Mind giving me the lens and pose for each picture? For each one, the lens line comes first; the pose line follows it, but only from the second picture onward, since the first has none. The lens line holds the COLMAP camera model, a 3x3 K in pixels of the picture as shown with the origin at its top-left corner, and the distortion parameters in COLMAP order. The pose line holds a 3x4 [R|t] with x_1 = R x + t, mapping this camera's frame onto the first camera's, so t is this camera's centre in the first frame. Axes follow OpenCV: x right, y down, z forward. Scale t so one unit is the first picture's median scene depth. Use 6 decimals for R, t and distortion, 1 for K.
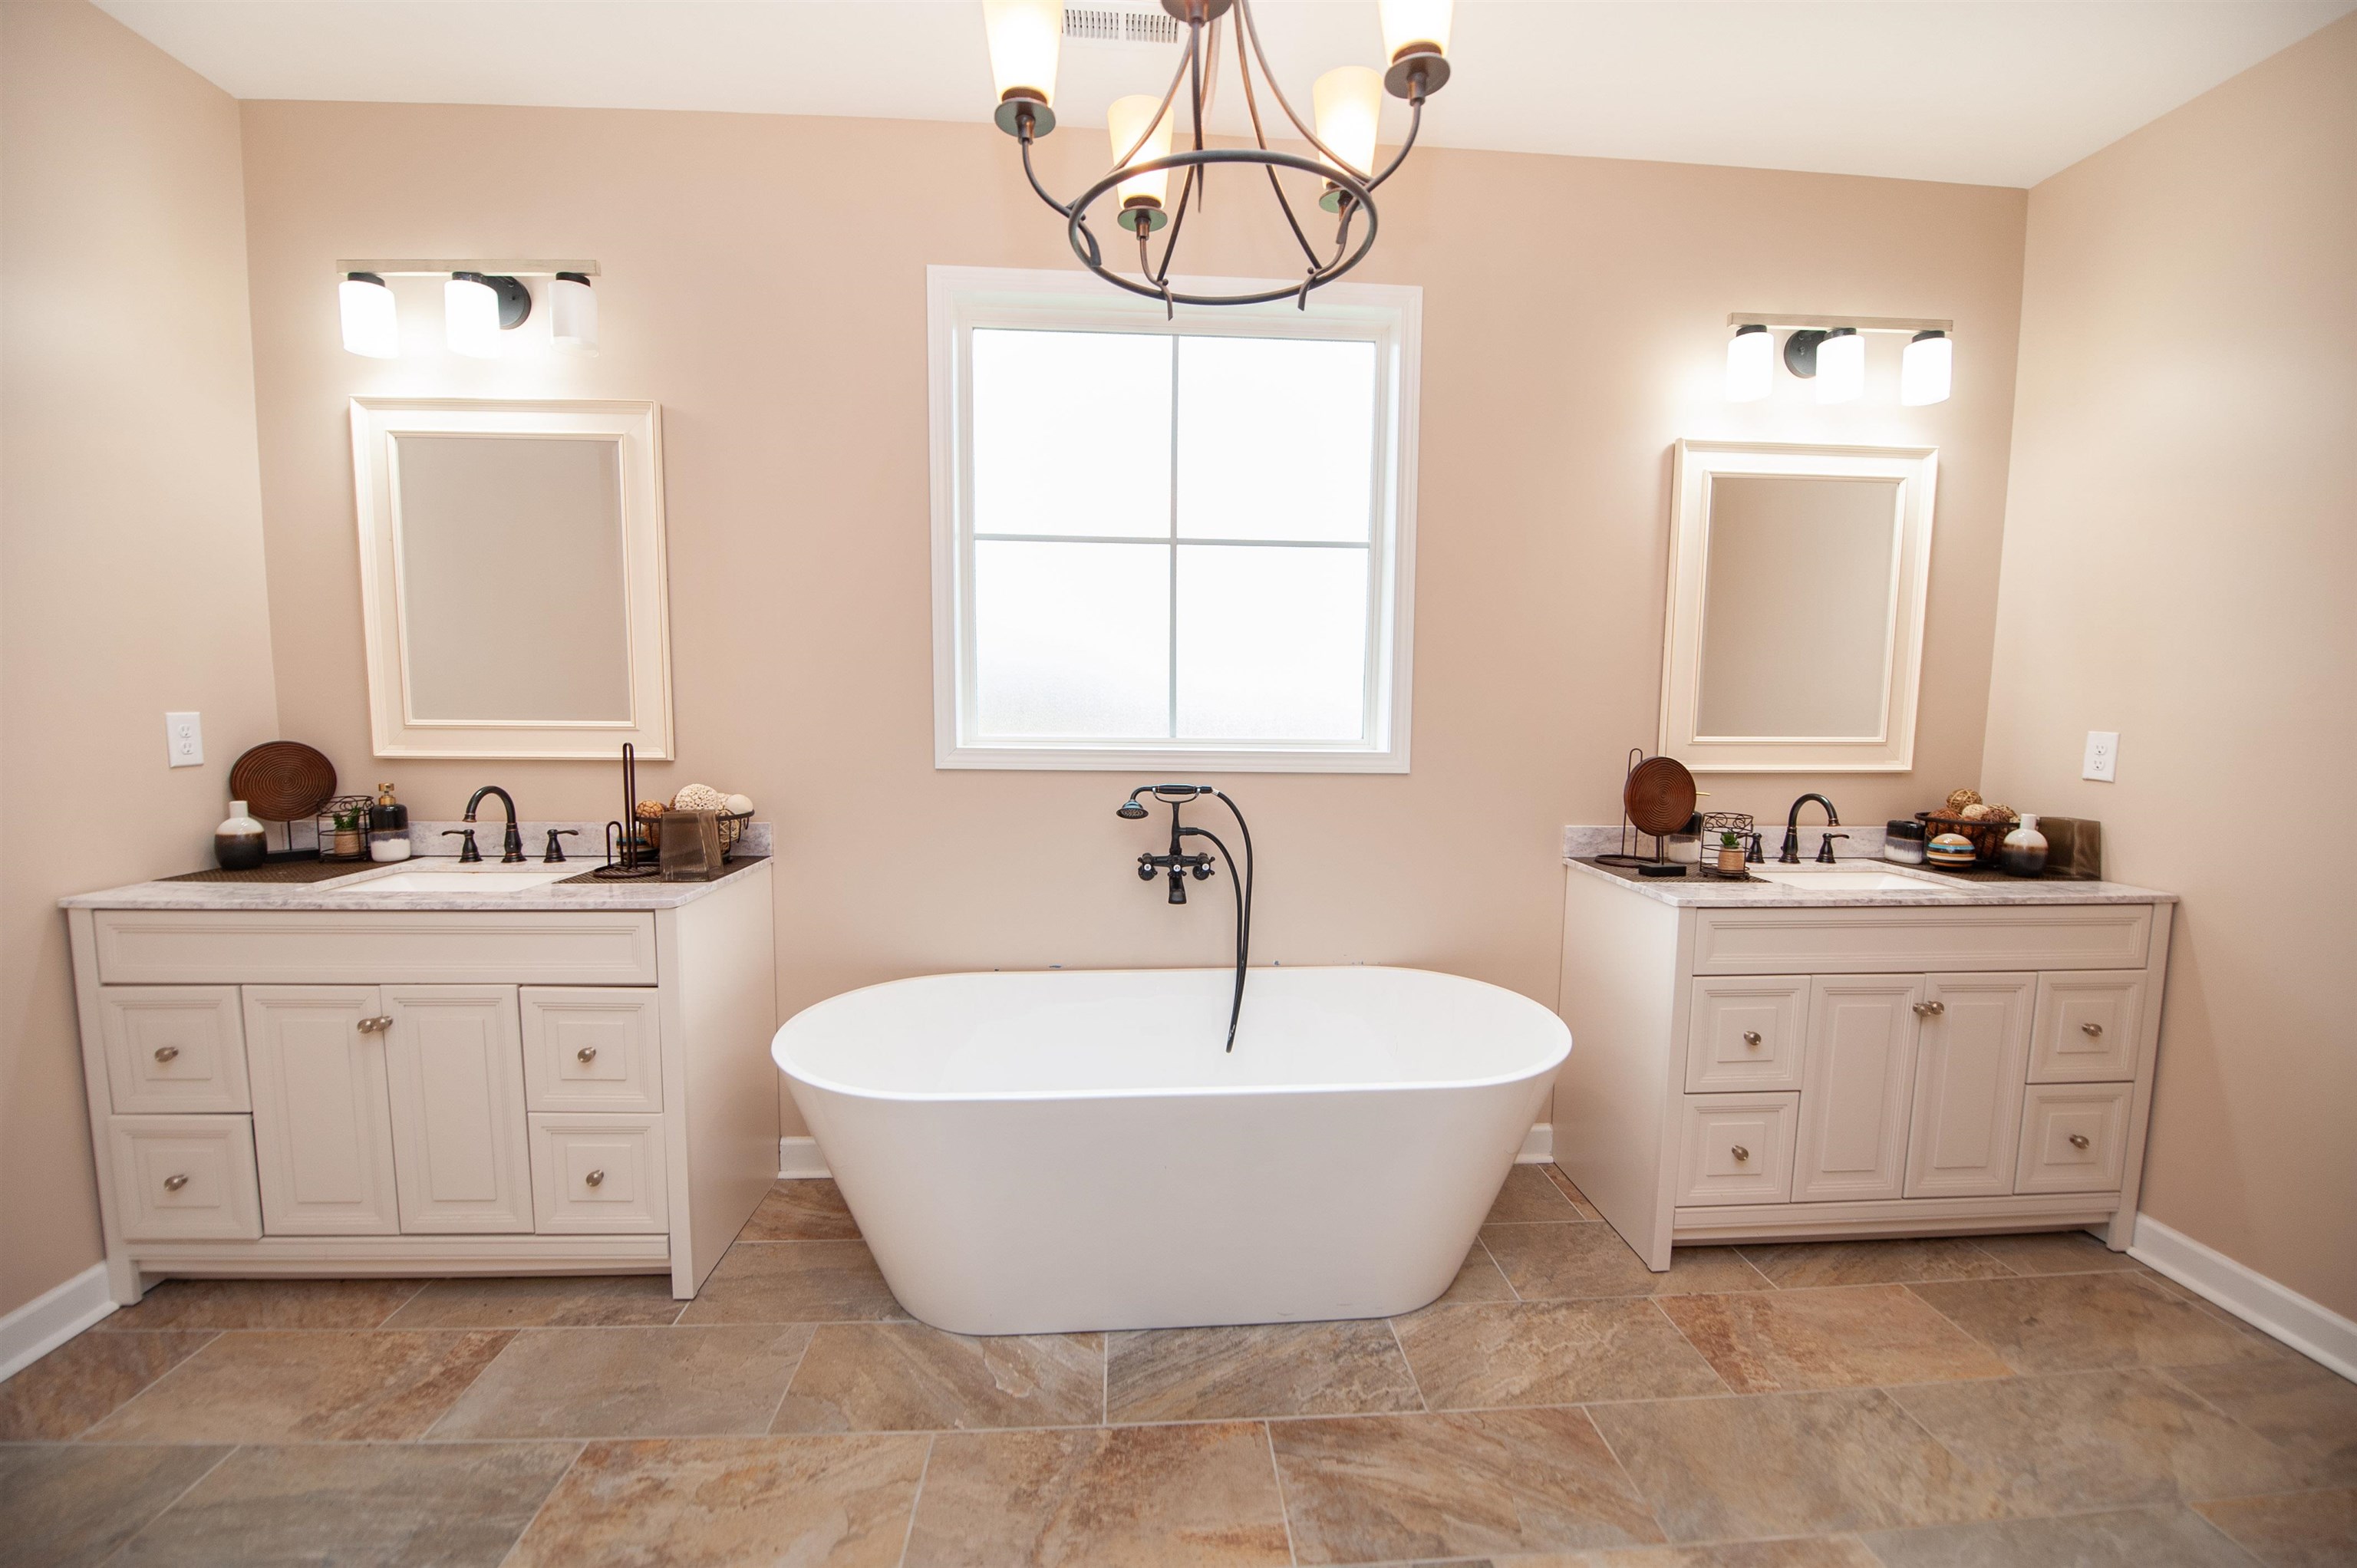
lens RADIAL K [[962.5, 0, 1170.6], [0, 962.5, 783.2], [0, 0, 1]] dist [-0.023232, -0.002472]
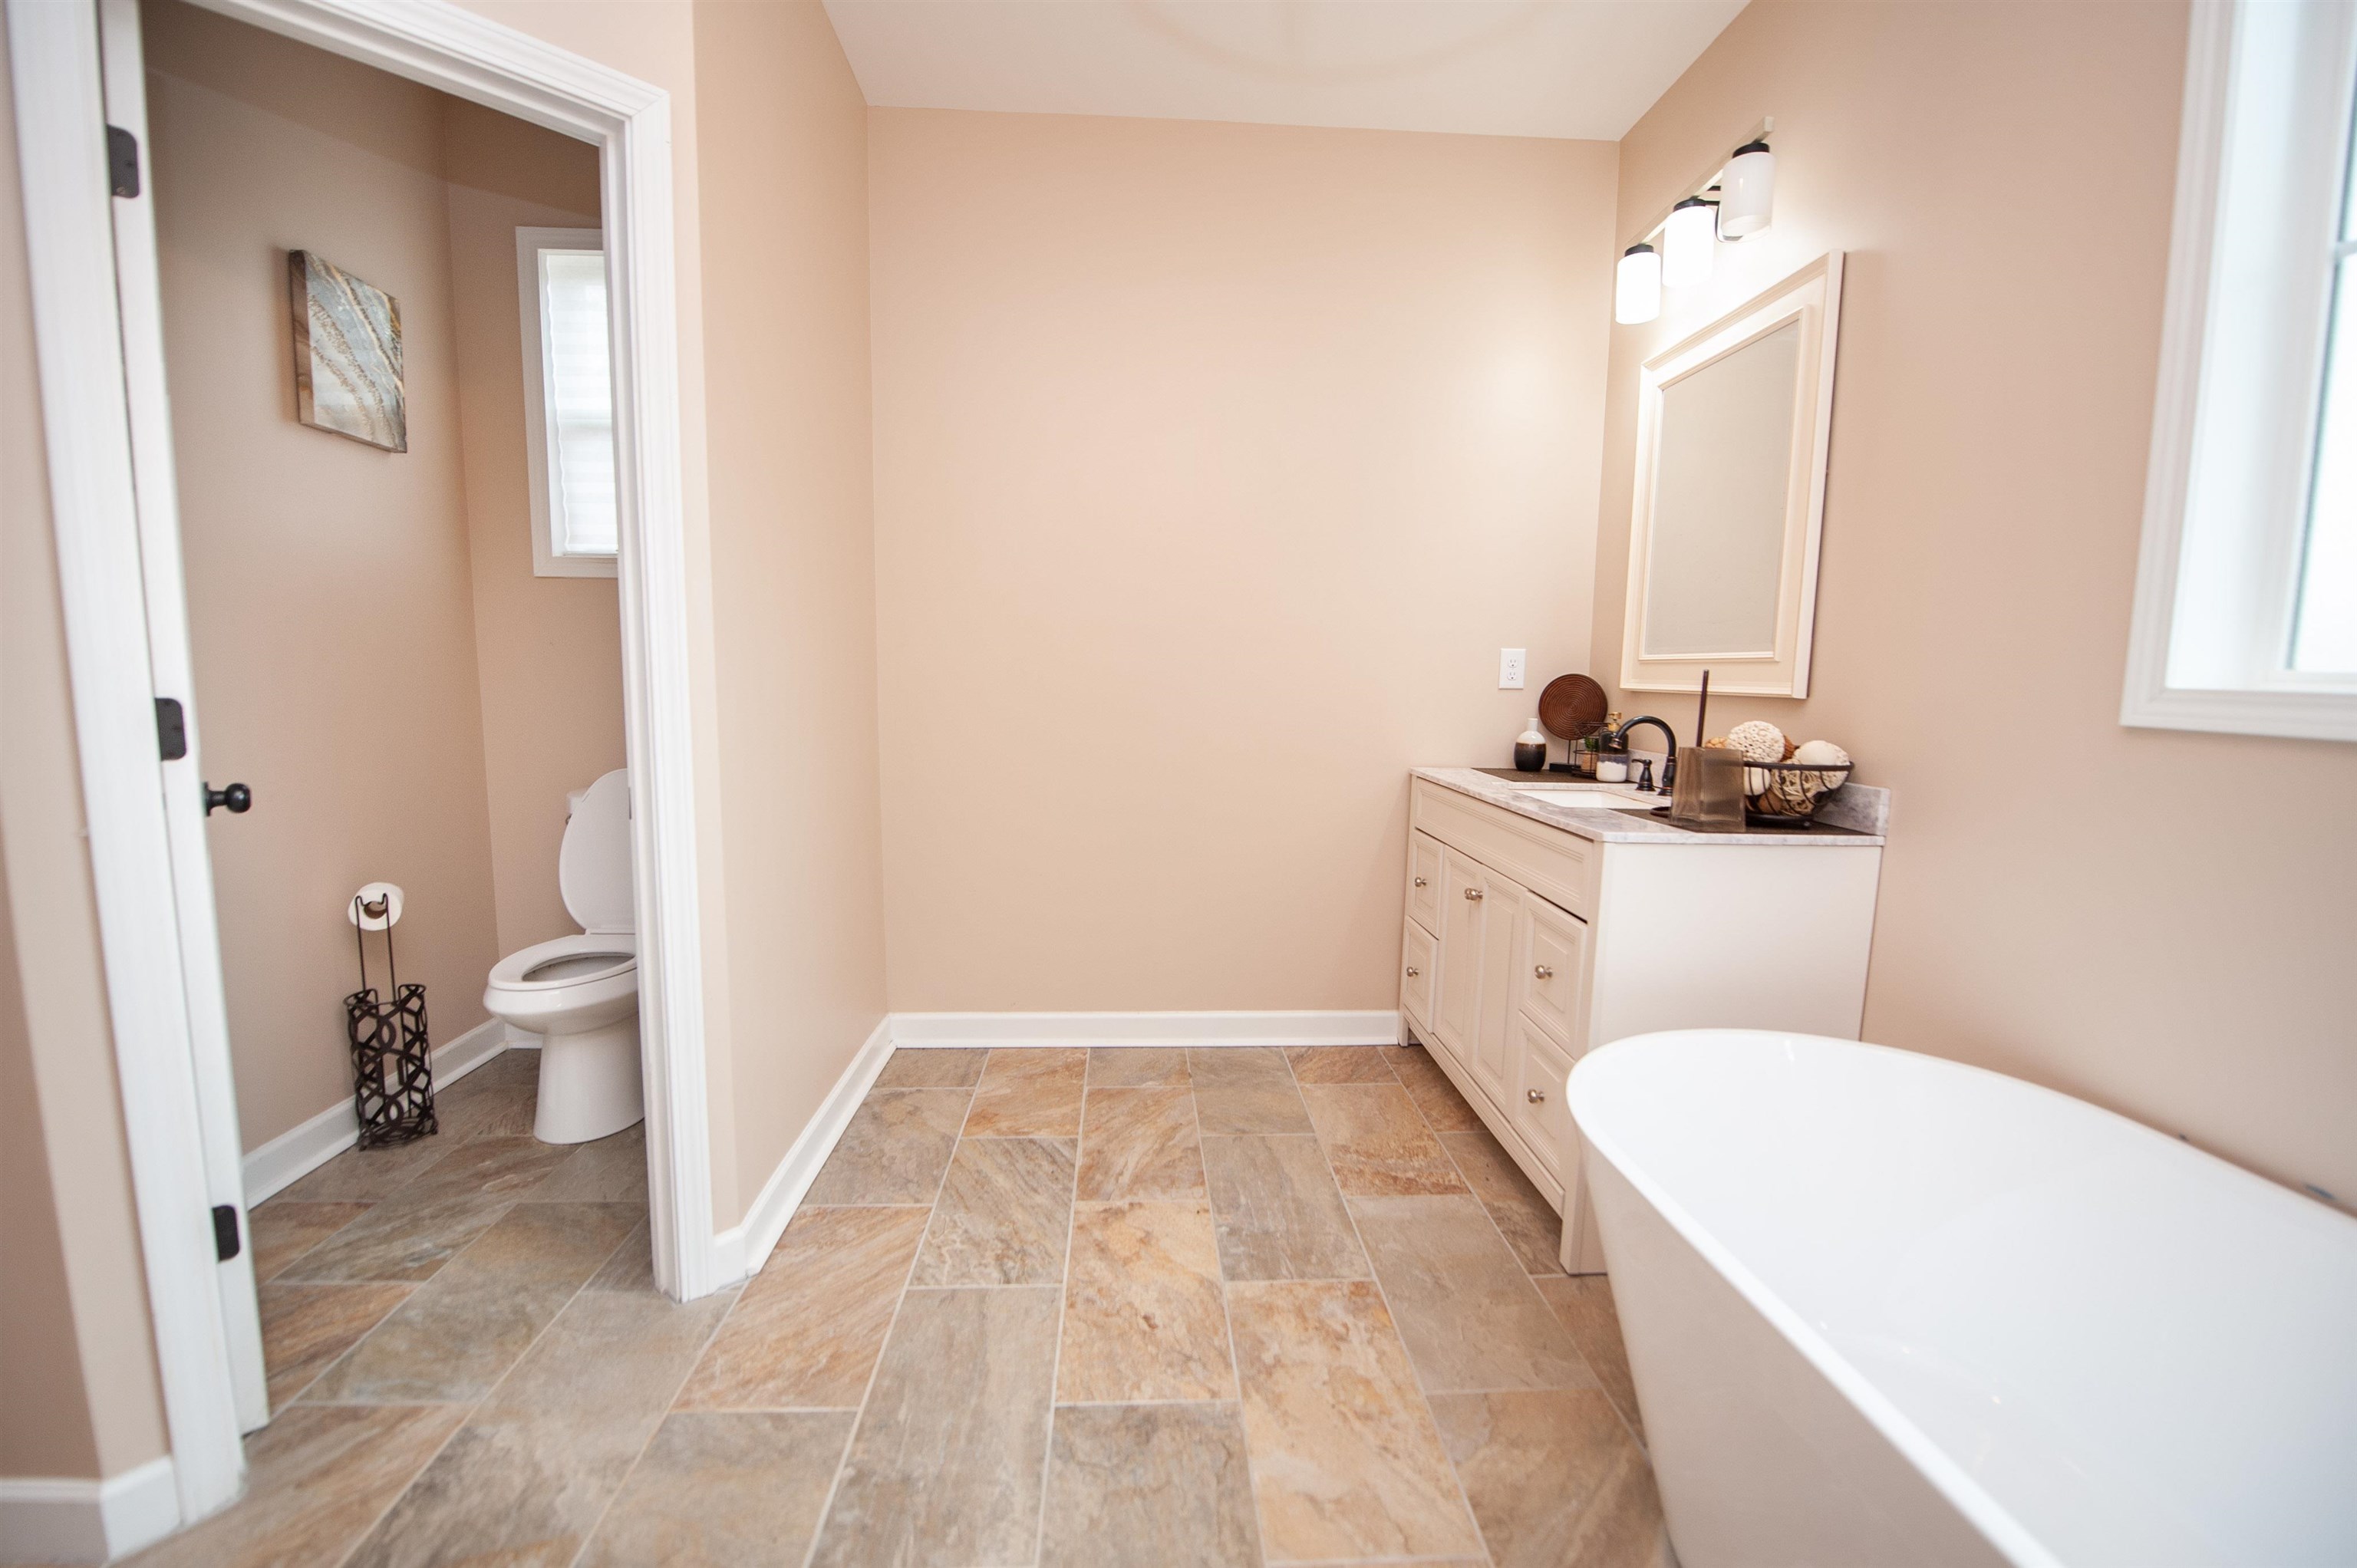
lens RADIAL K [[962.5, 0, 1168.9], [0, 962.5, 789.3], [0, 0, 1]] dist [-0.023232, -0.002472]
pose [[-0.014453, 0.112637, -0.993531, 0.403539], [-0.112028, 0.987196, 0.113548, 0.027393], [0.993600, 0.112945, -0.001649, 0.643937]]
